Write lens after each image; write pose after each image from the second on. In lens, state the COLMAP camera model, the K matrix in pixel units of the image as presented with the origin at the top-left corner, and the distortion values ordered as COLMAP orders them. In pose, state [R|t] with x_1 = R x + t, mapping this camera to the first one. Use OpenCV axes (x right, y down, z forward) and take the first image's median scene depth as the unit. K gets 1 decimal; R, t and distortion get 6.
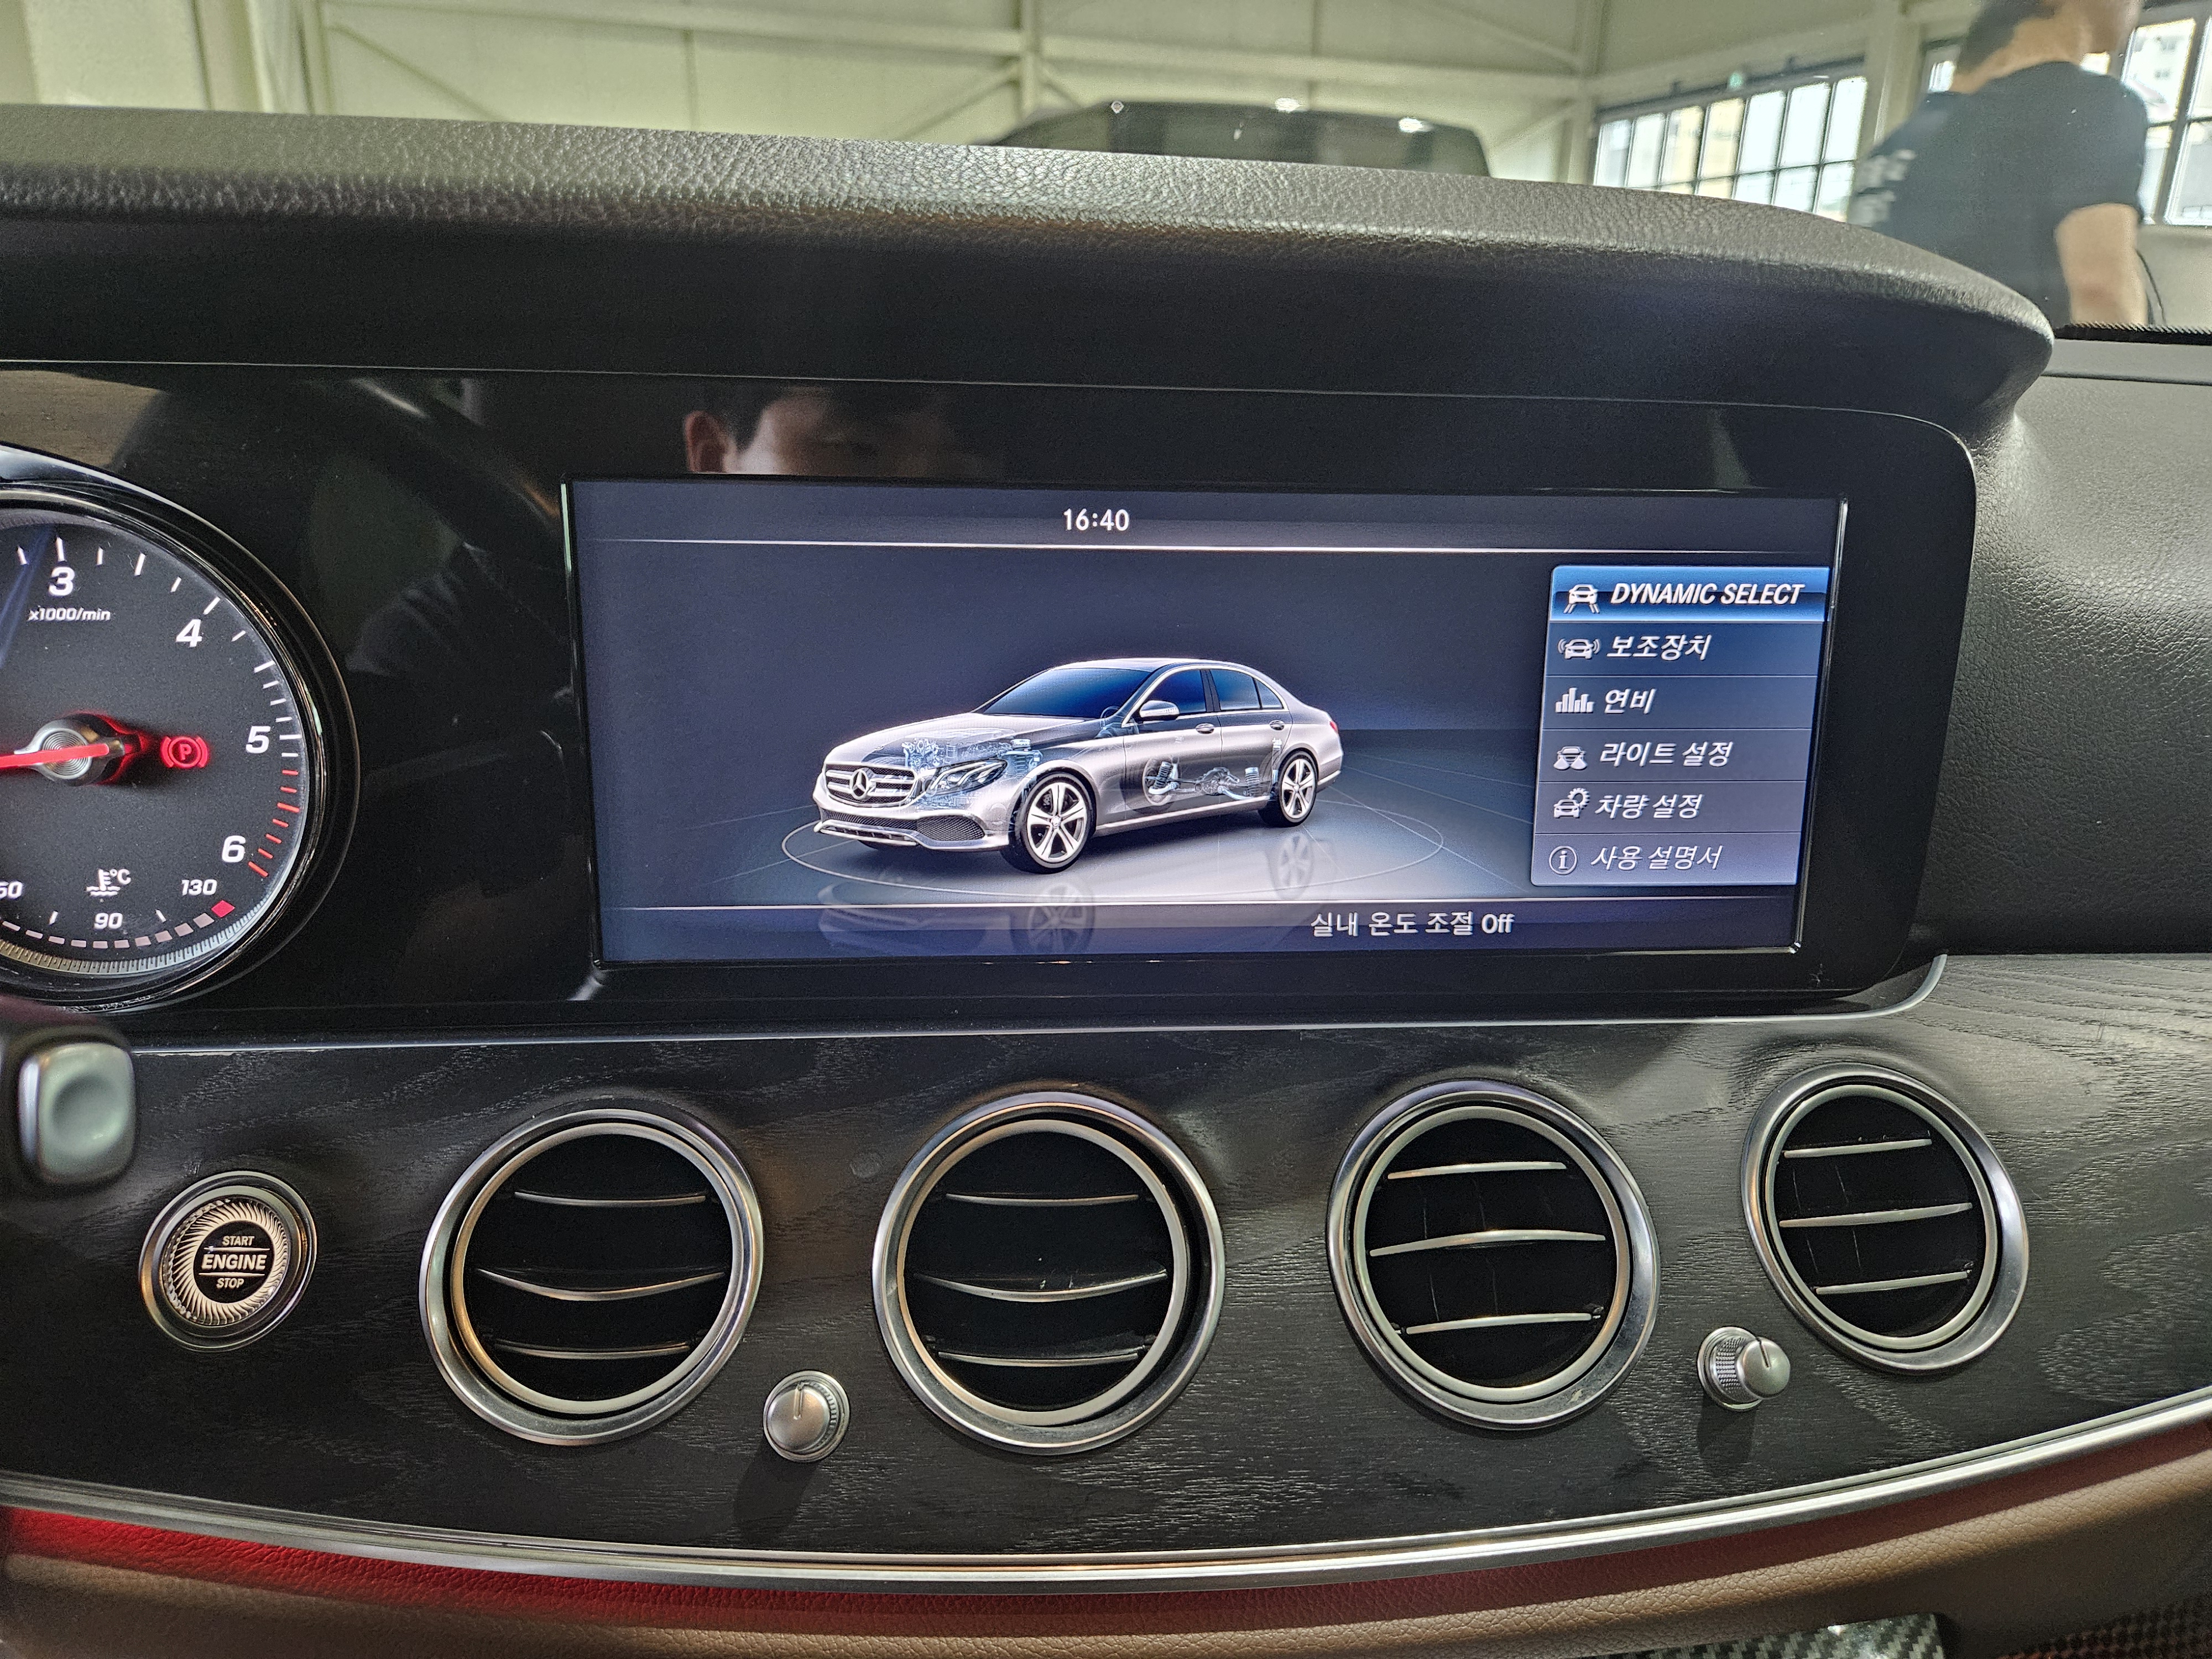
lens RADIAL K [[1494.1, 0, 1094.7], [0, 1494.1, 824.1], [0, 0, 1]] dist [0.054618, -0.043795]
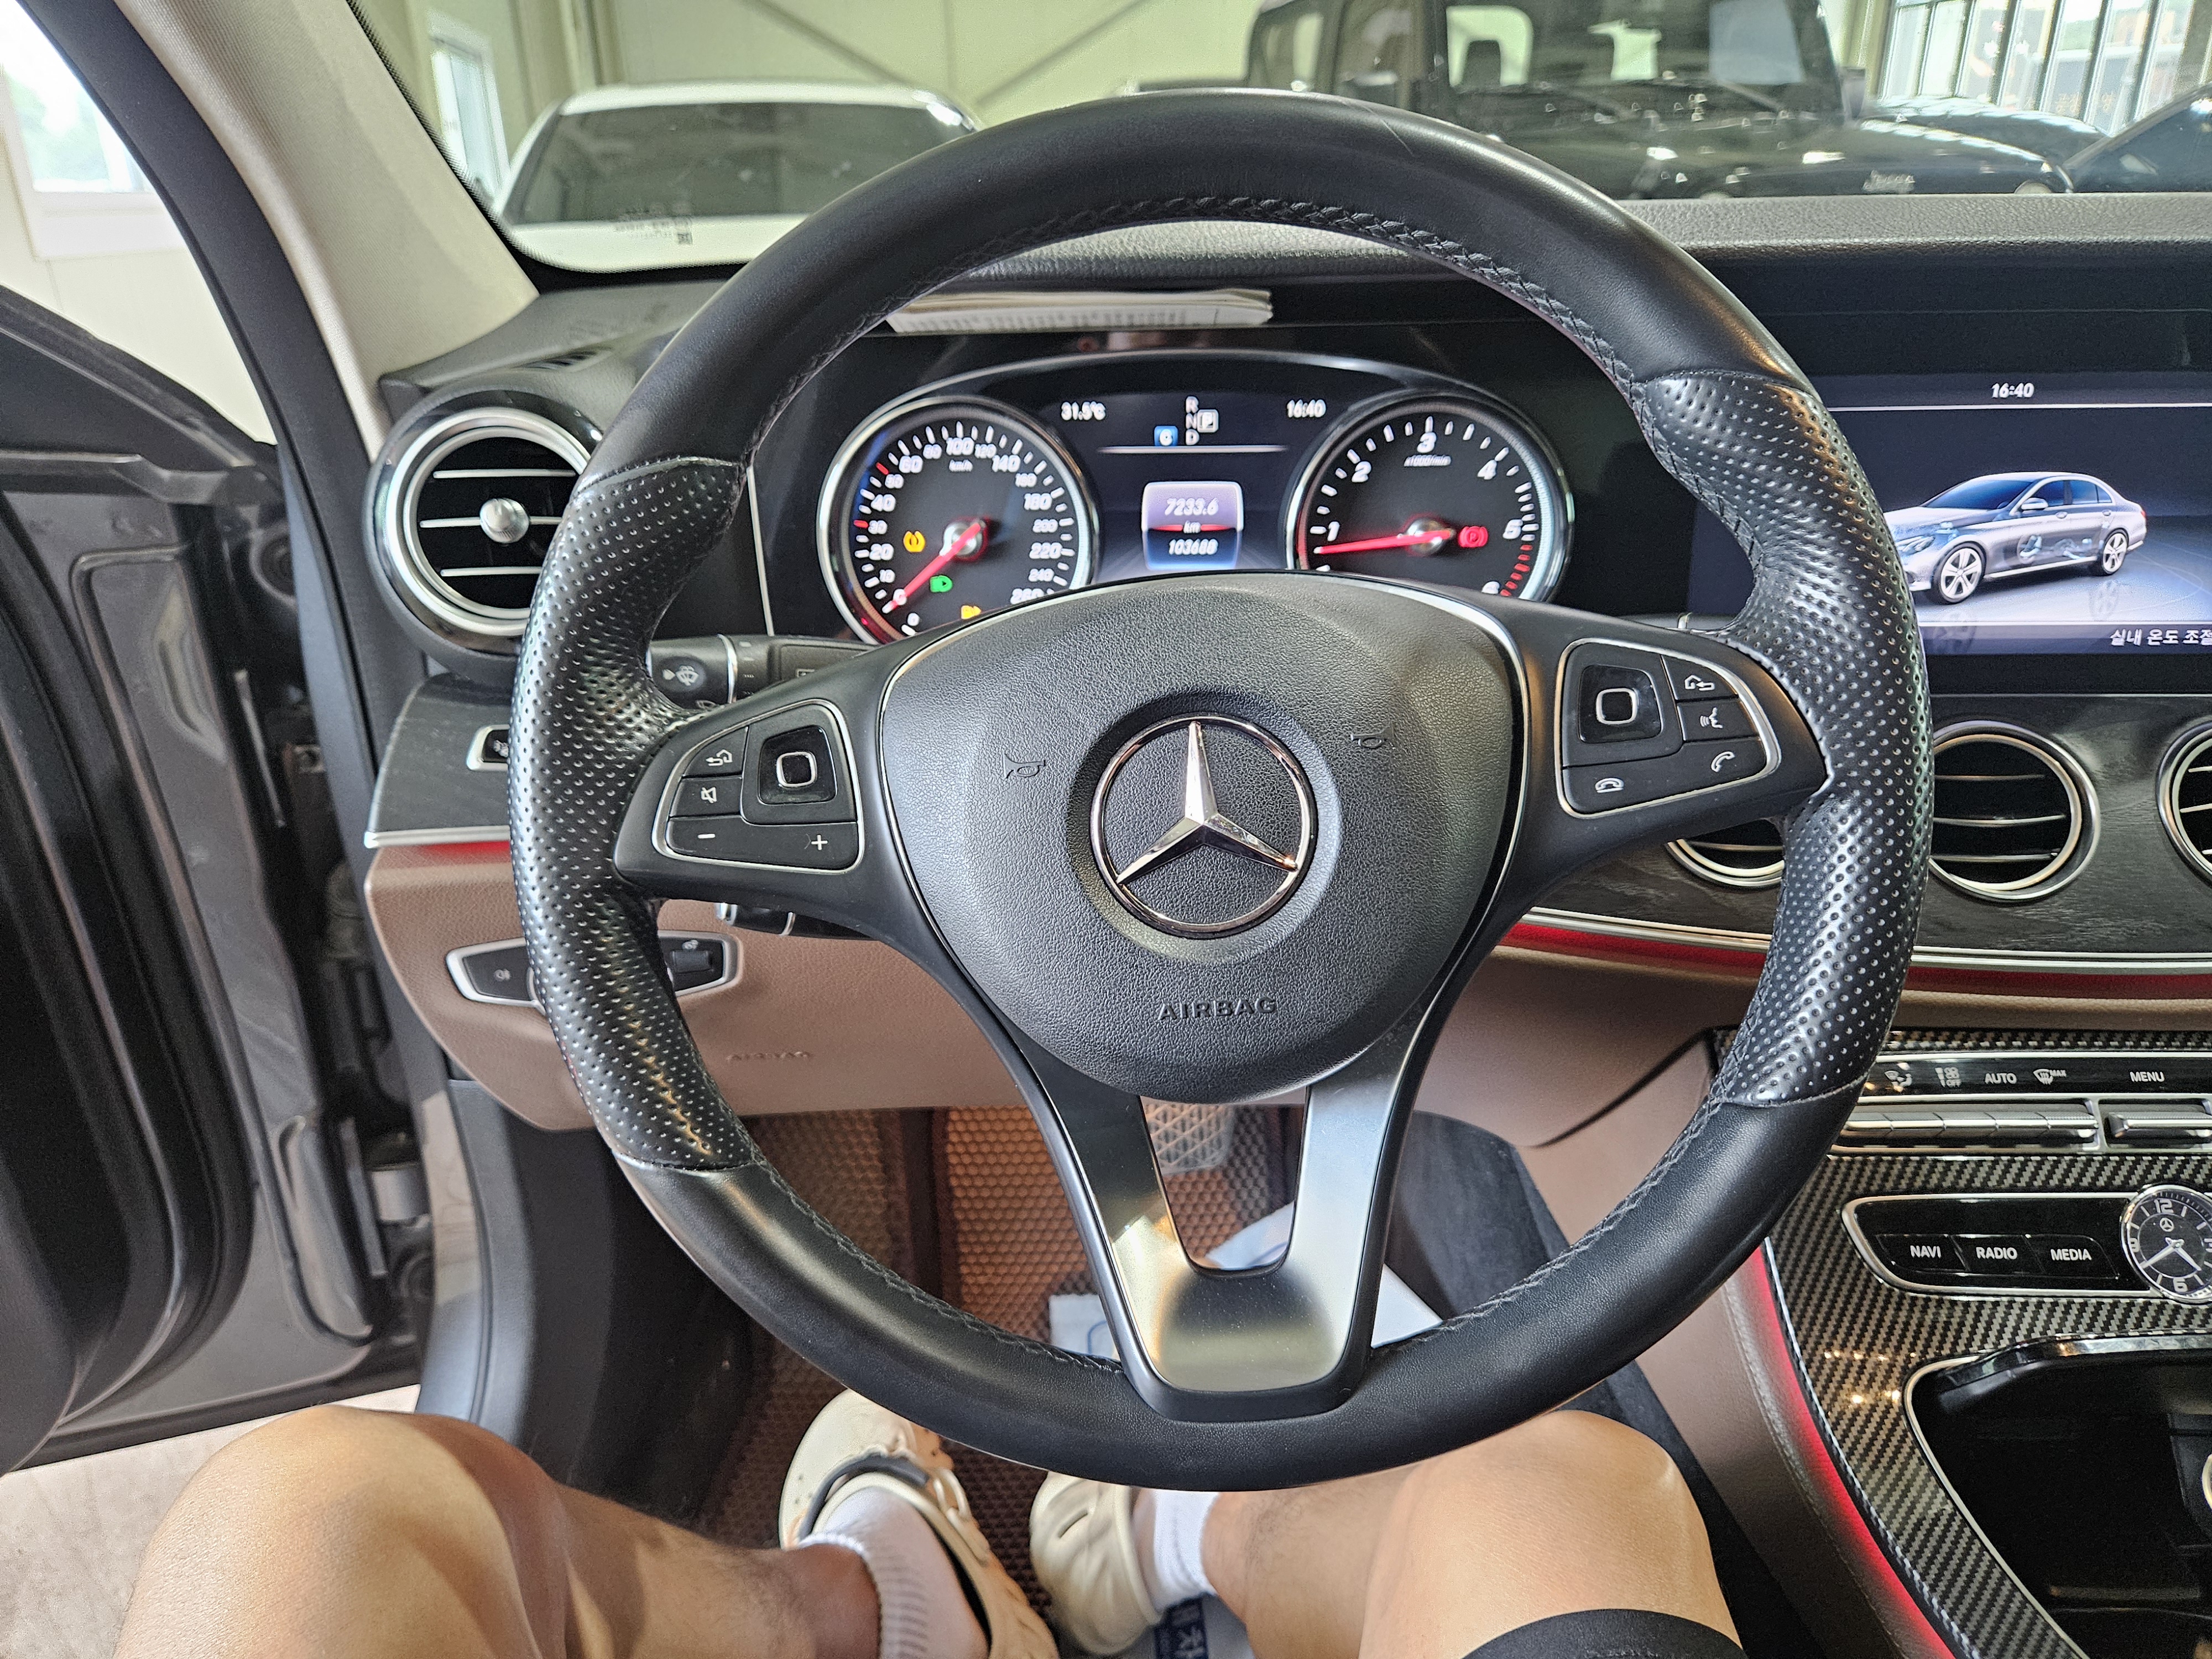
lens RADIAL K [[1494.1, 0, 1078.8], [0, 1494.1, 842.4], [0, 0, 1]] dist [0.054618, -0.043795]
pose [[0.991134, 0.016477, -0.131842, -0.810338], [-0.004134, 0.995625, 0.093348, 0.150378], [0.132804, -0.091975, 0.986866, -0.879565]]
